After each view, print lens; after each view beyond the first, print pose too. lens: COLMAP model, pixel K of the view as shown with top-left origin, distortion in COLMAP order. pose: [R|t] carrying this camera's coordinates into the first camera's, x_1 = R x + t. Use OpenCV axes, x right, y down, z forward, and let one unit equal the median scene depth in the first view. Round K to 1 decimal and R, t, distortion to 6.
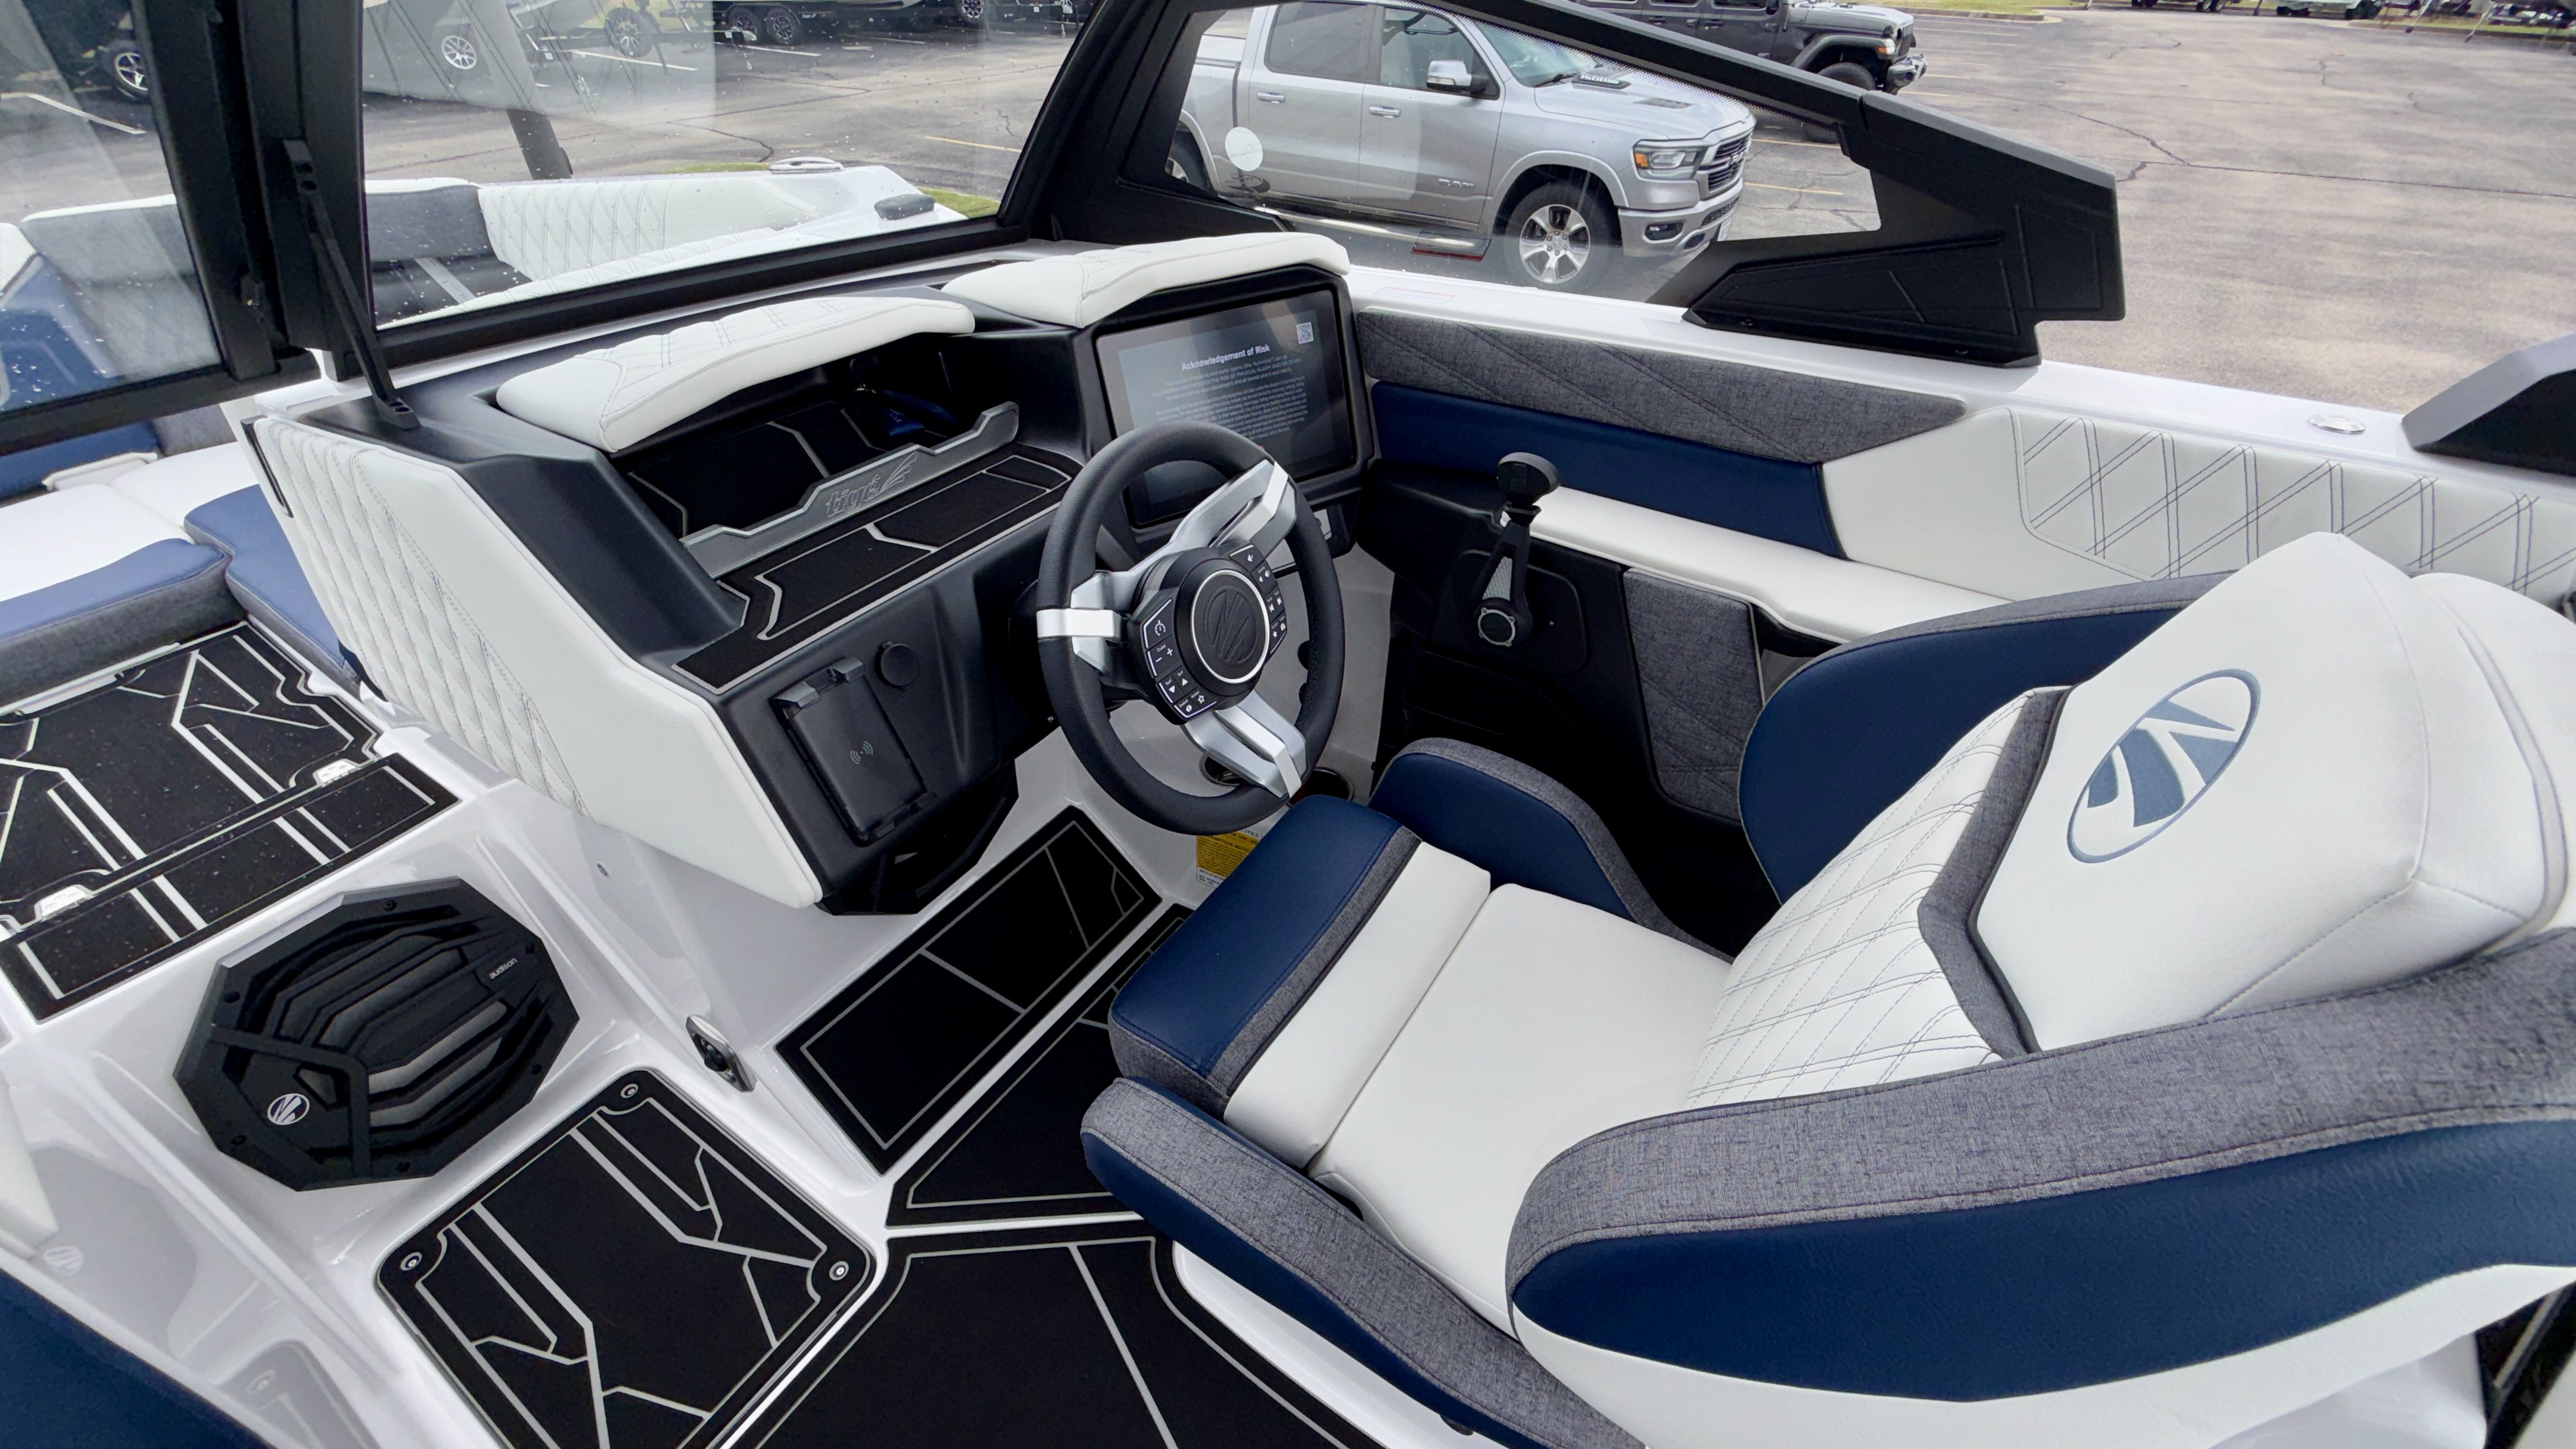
lens RADIAL K [[1032.1, 0, 1280.6], [0, 1032.1, 723.6], [0, 0, 1]] dist [0.000623, 0.000185]
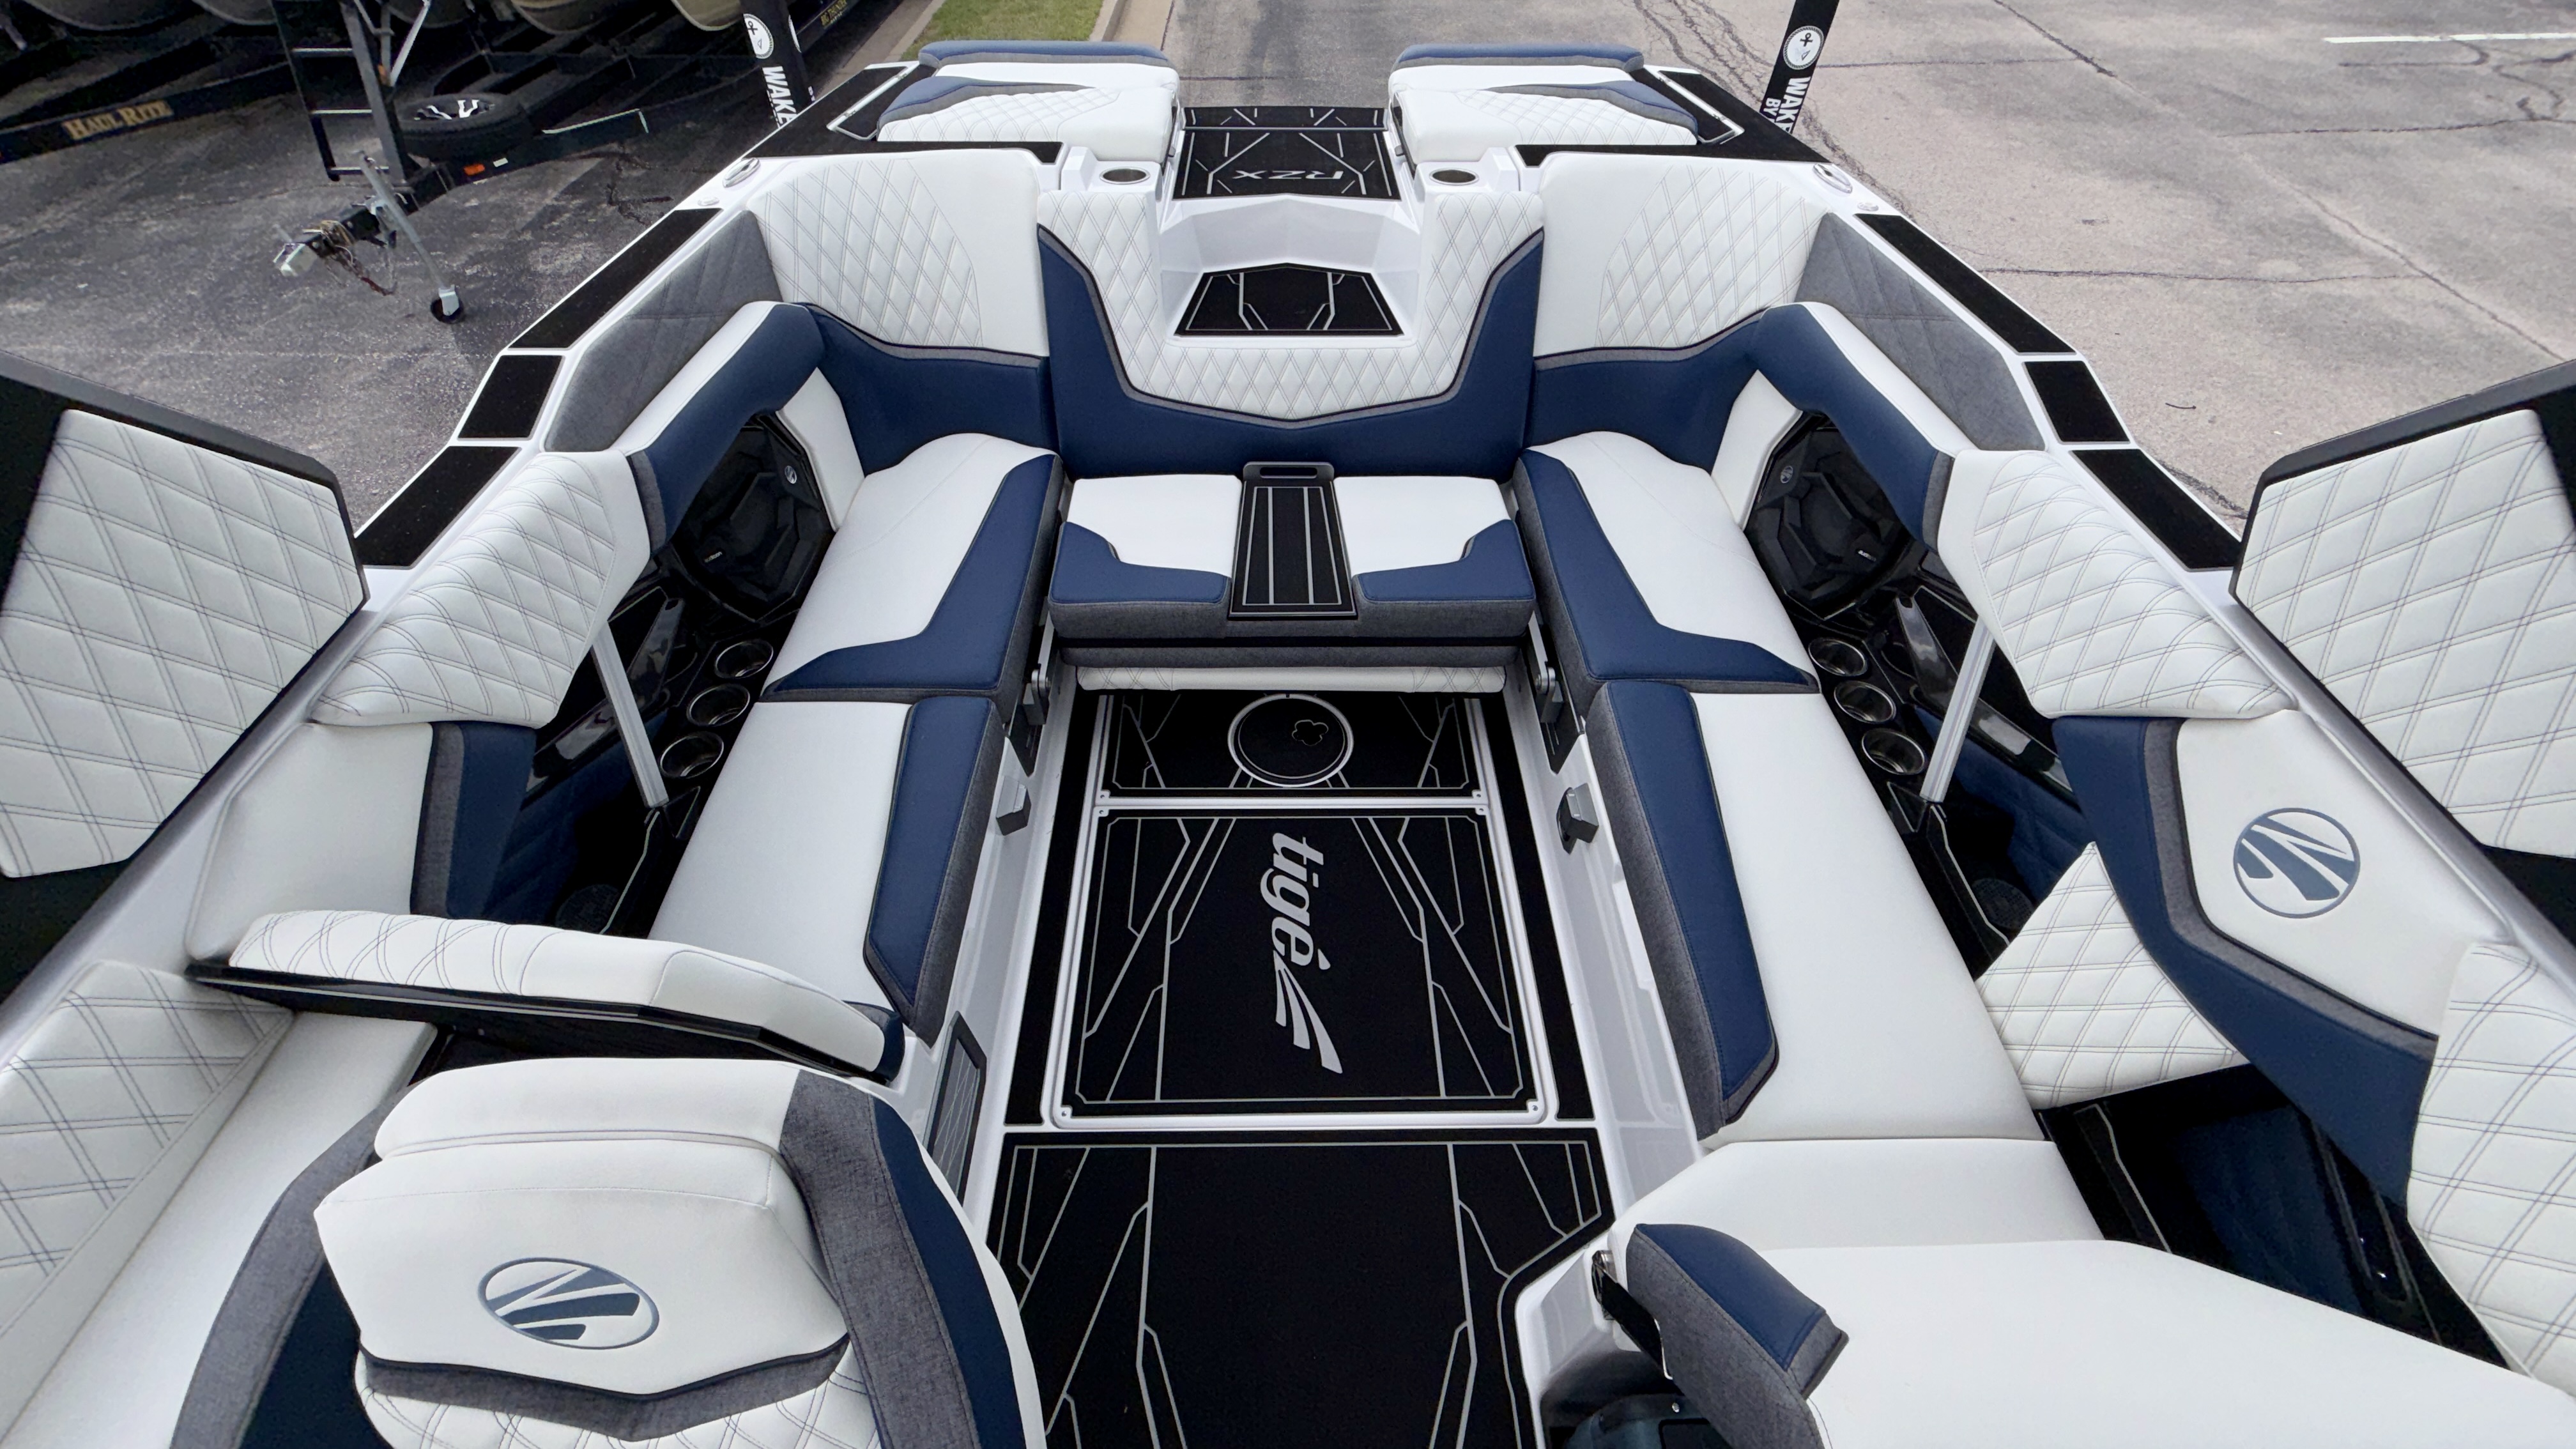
lens RADIAL K [[1023.6, 0, 1285.4], [0, 1023.6, 725.0], [0, 0, 1]] dist [-0.000958, 0.000192]
pose [[-0.559868, -0.615702, 0.554489, 0.020631], [0.504598, 0.277441, 0.817562, -0.358379], [-0.657213, 0.737521, 0.155352, -0.177647]]
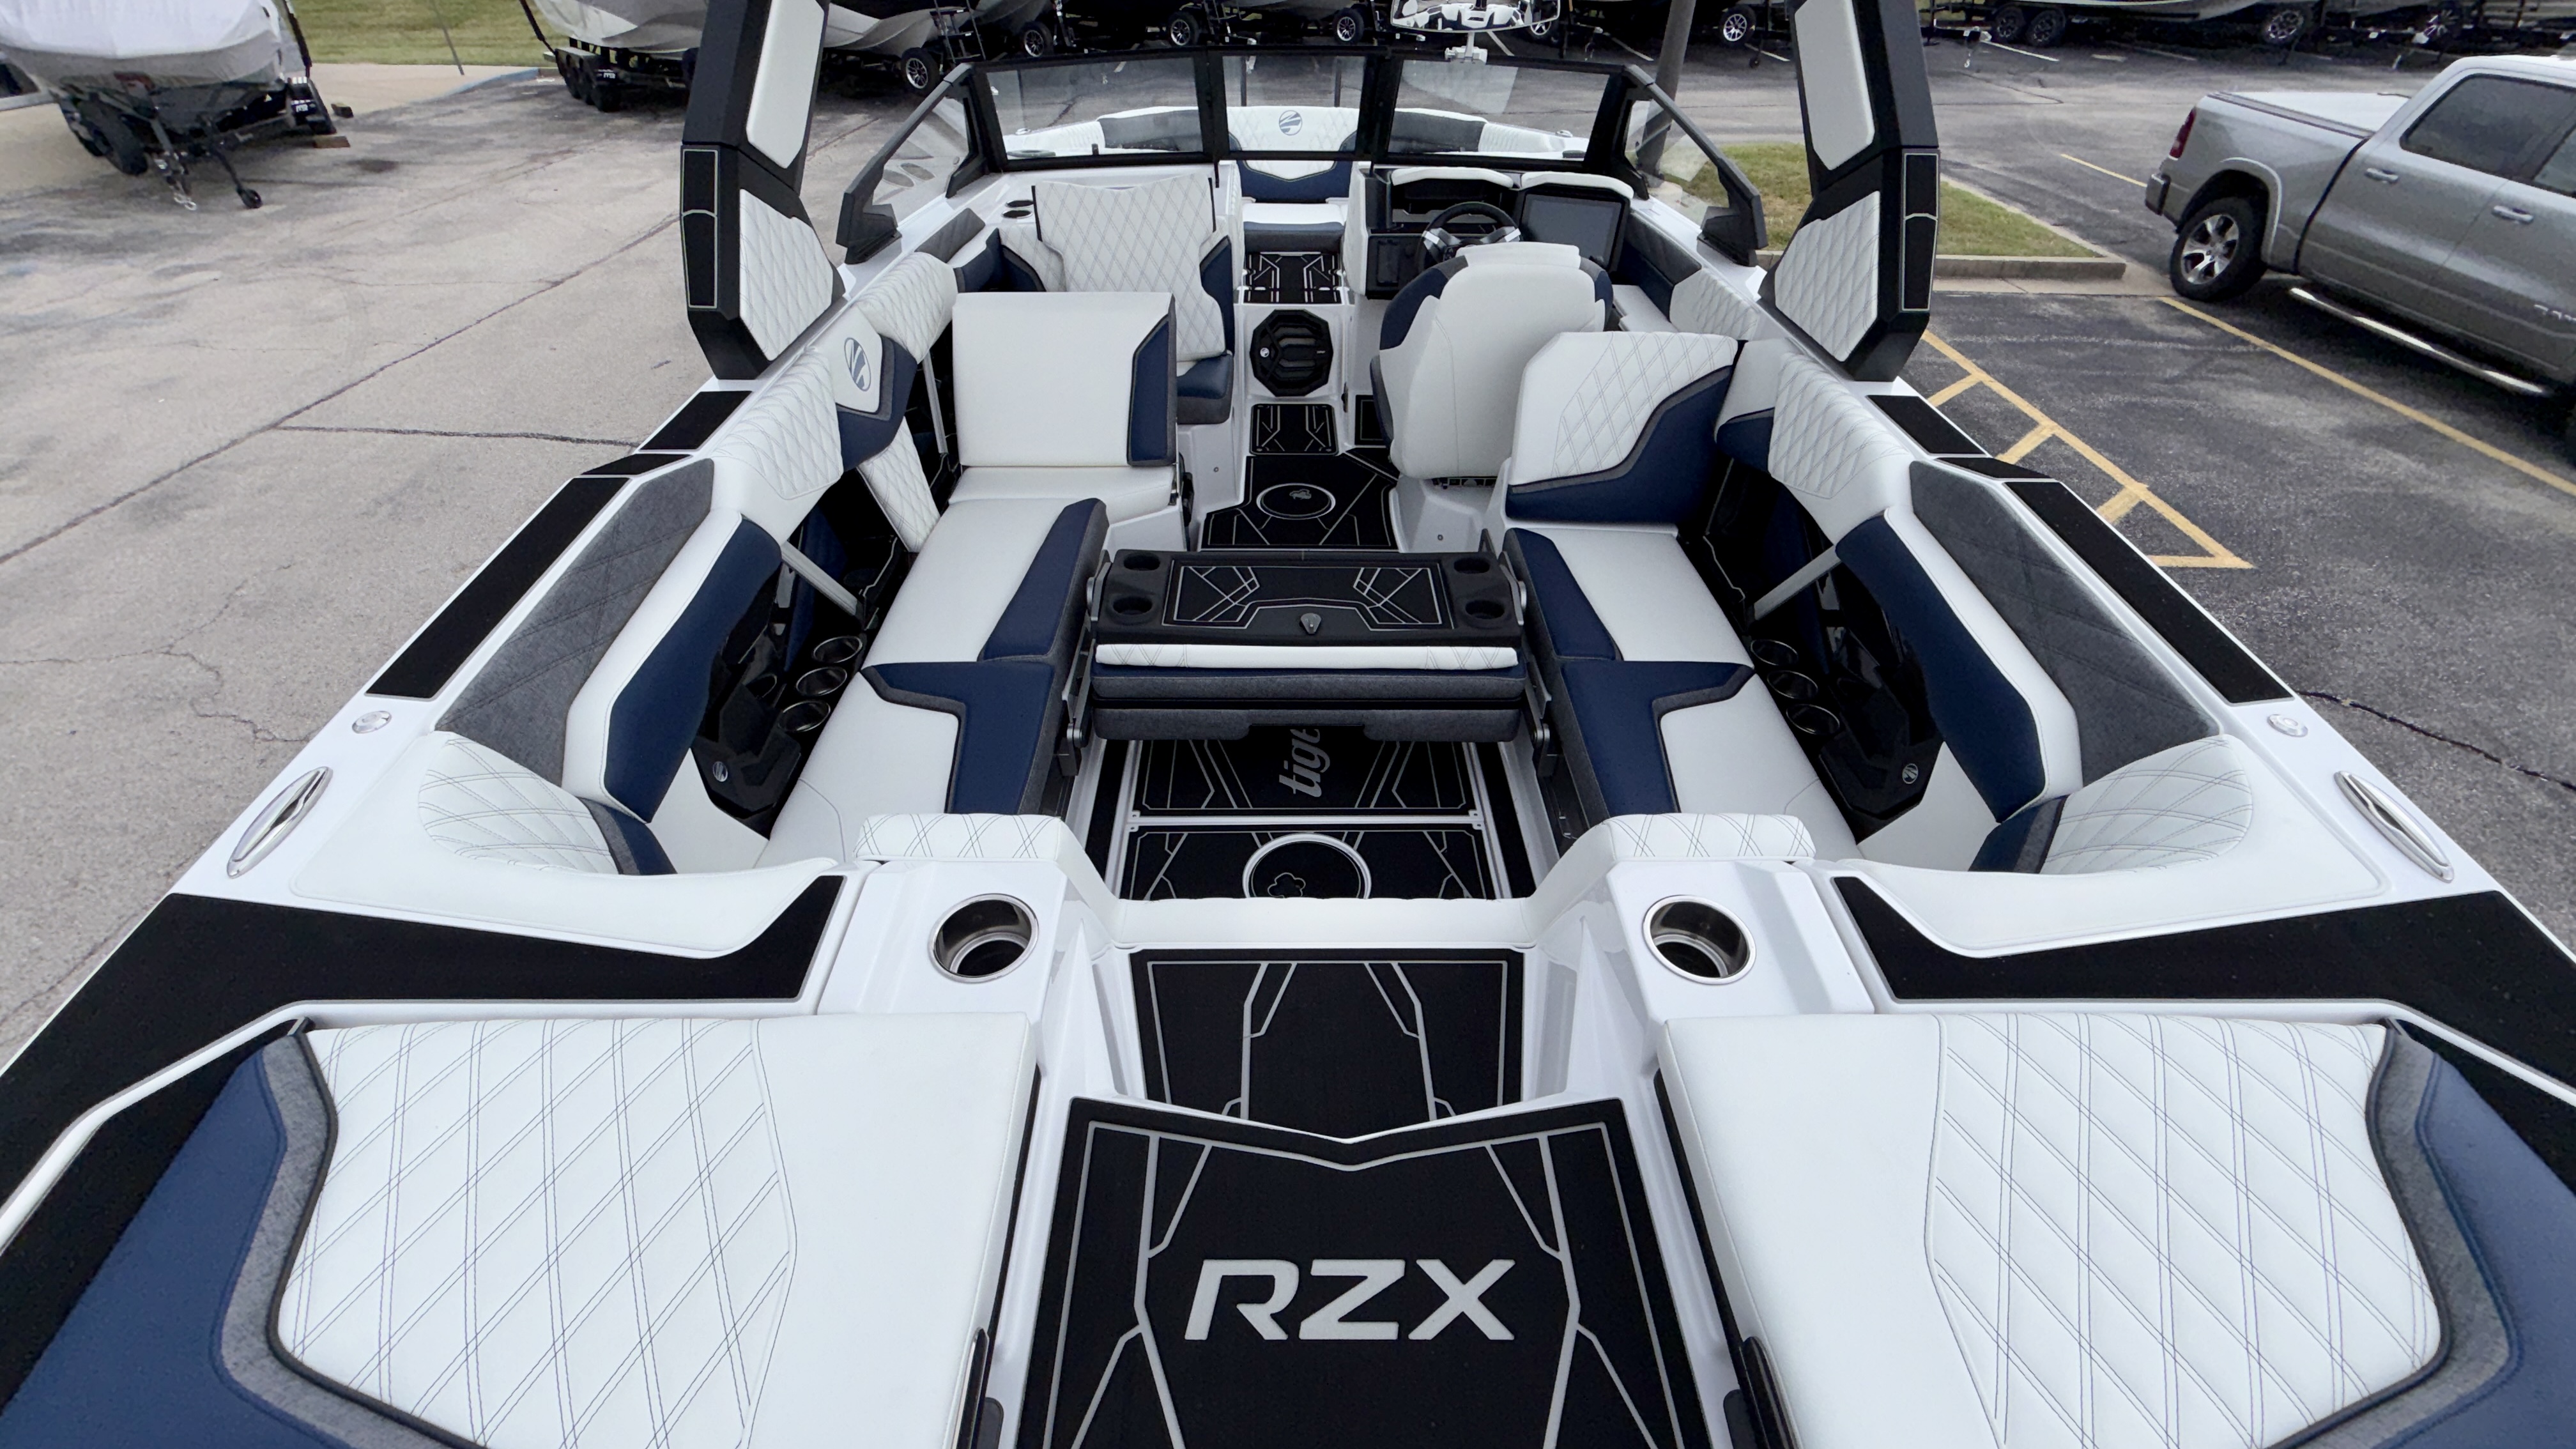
lens RADIAL K [[1029.6, 0, 1280.0], [0, 1029.6, 727.5], [0, 0, 1]] dist [0.000370, 0.000054]
pose [[0.549243, 0.532559, -0.643983, 2.074883], [-0.519666, 0.821166, 0.235870, 0.558243], [0.654431, 0.205106, 0.727772, -1.316058]]
